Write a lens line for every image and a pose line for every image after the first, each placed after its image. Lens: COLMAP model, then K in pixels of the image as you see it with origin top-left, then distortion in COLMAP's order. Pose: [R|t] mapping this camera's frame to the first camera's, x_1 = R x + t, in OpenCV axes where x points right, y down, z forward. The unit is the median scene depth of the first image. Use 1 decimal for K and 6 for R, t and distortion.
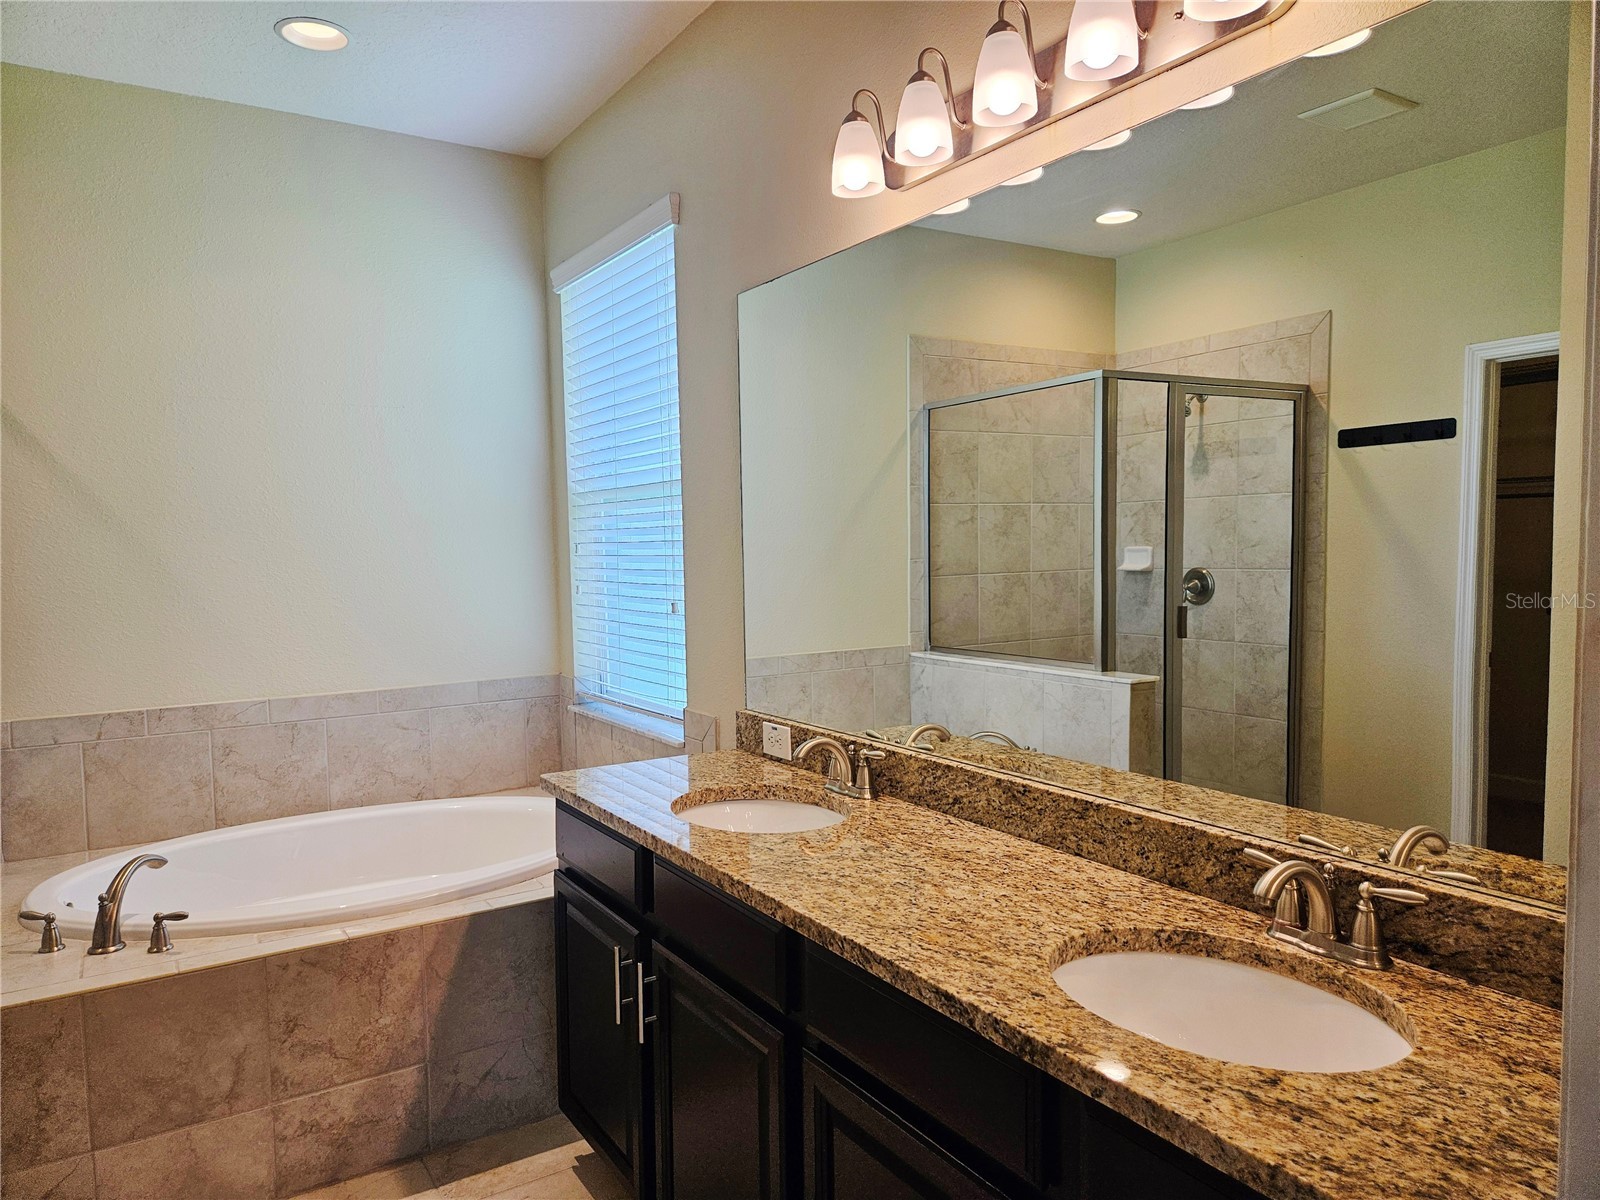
lens RADIAL K [[1068.7, 0, 793.5], [0, 1068.7, 603.5], [0, 0, 1]] dist [0.066872, -0.055141]
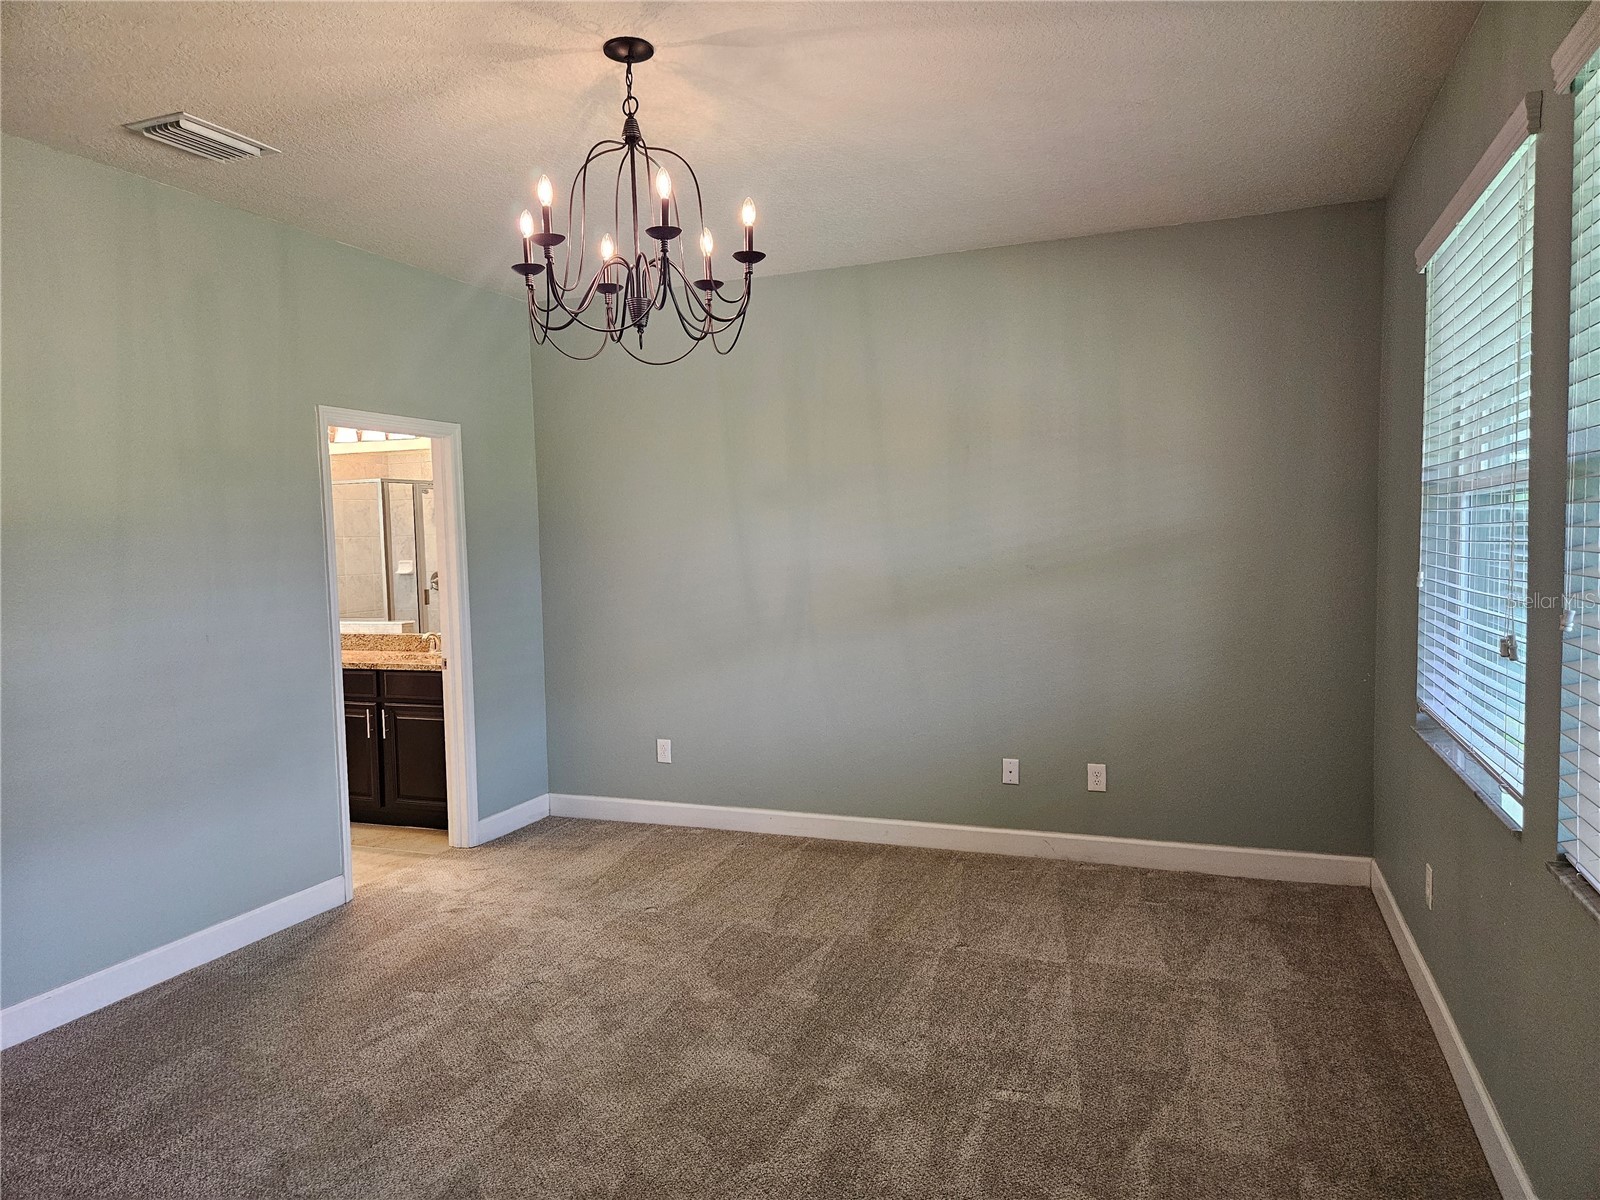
lens RADIAL K [[1068.7, 0, 790.4], [0, 1068.7, 609.1], [0, 0, 1]] dist [0.066872, -0.055141]
pose [[0.798314, -0.039103, 0.600971, -0.223299], [0.057974, 0.998245, -0.012059, 0.072898], [-0.599445, 0.044468, 0.799180, -0.735625]]
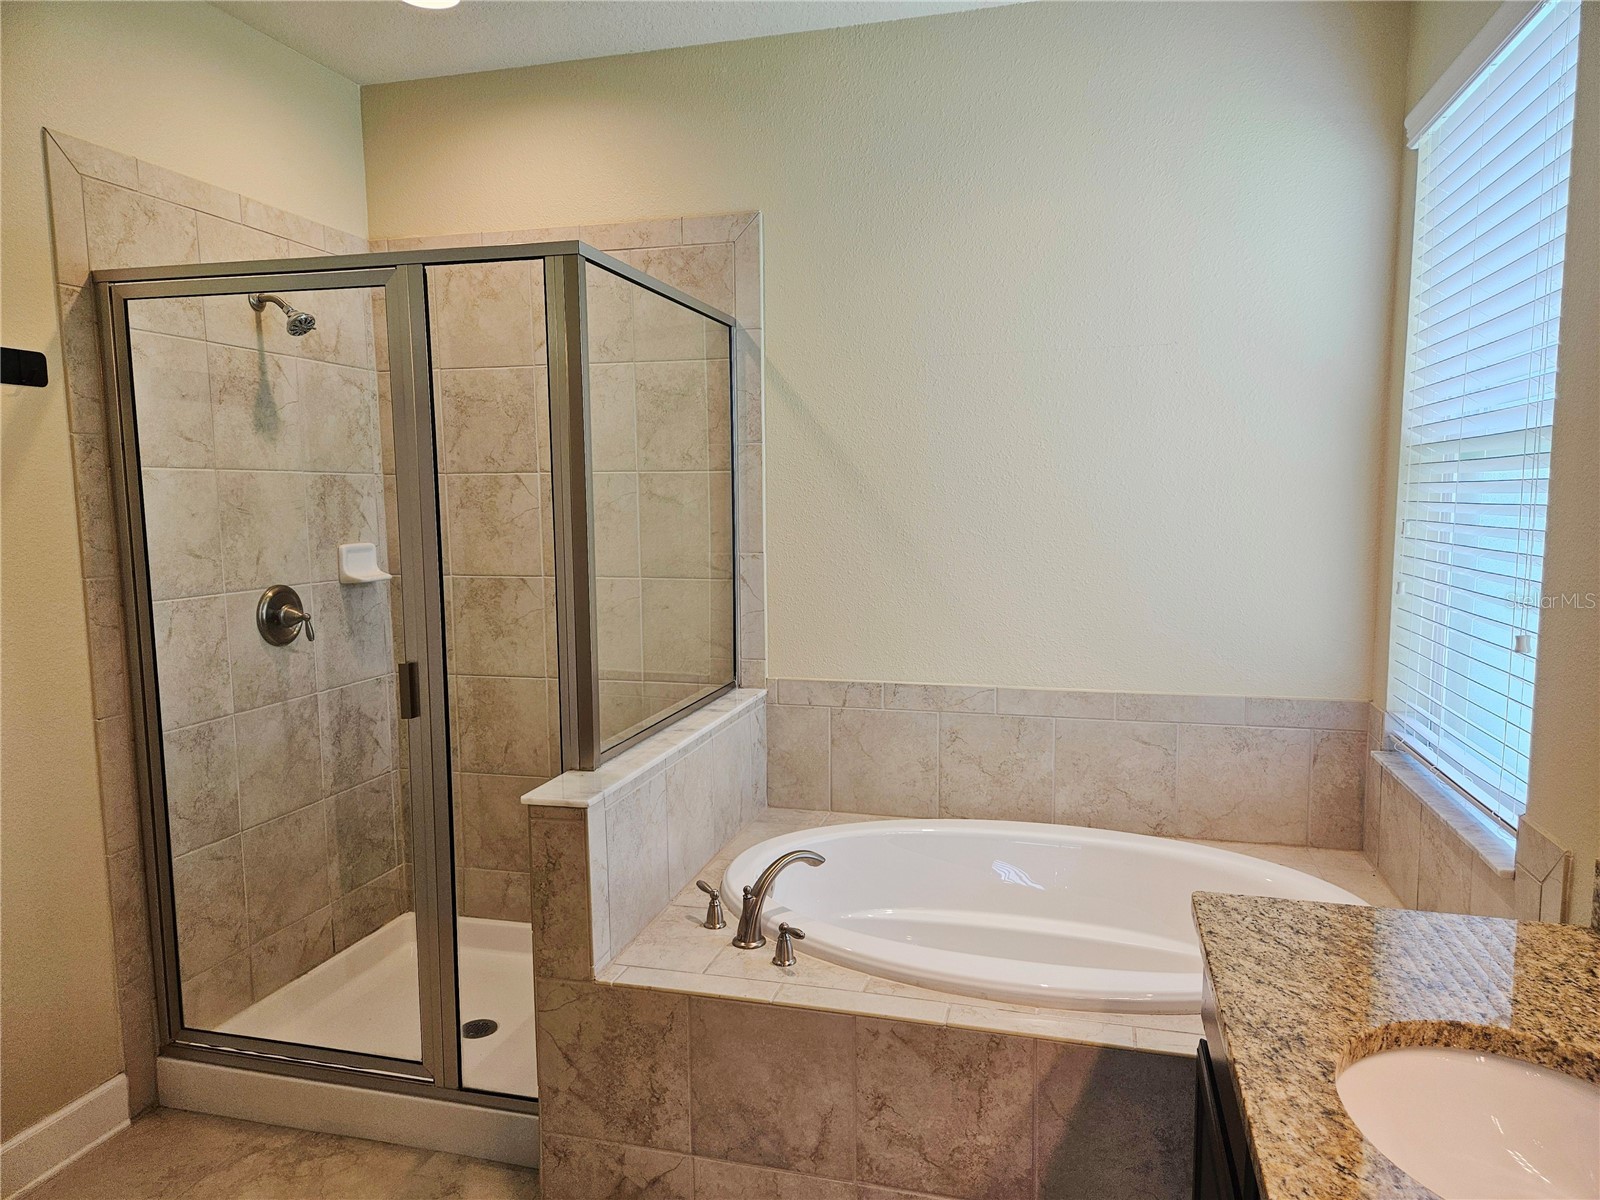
lens RADIAL K [[1068.7, 0, 805.1], [0, 1068.7, 611.2], [0, 0, 1]] dist [0.066872, -0.055141]
pose [[0.678267, 0.093569, -0.728834, 0.073197], [-0.047159, 0.995358, 0.083899, -0.058080], [0.733301, -0.022535, 0.679531, 0.375116]]
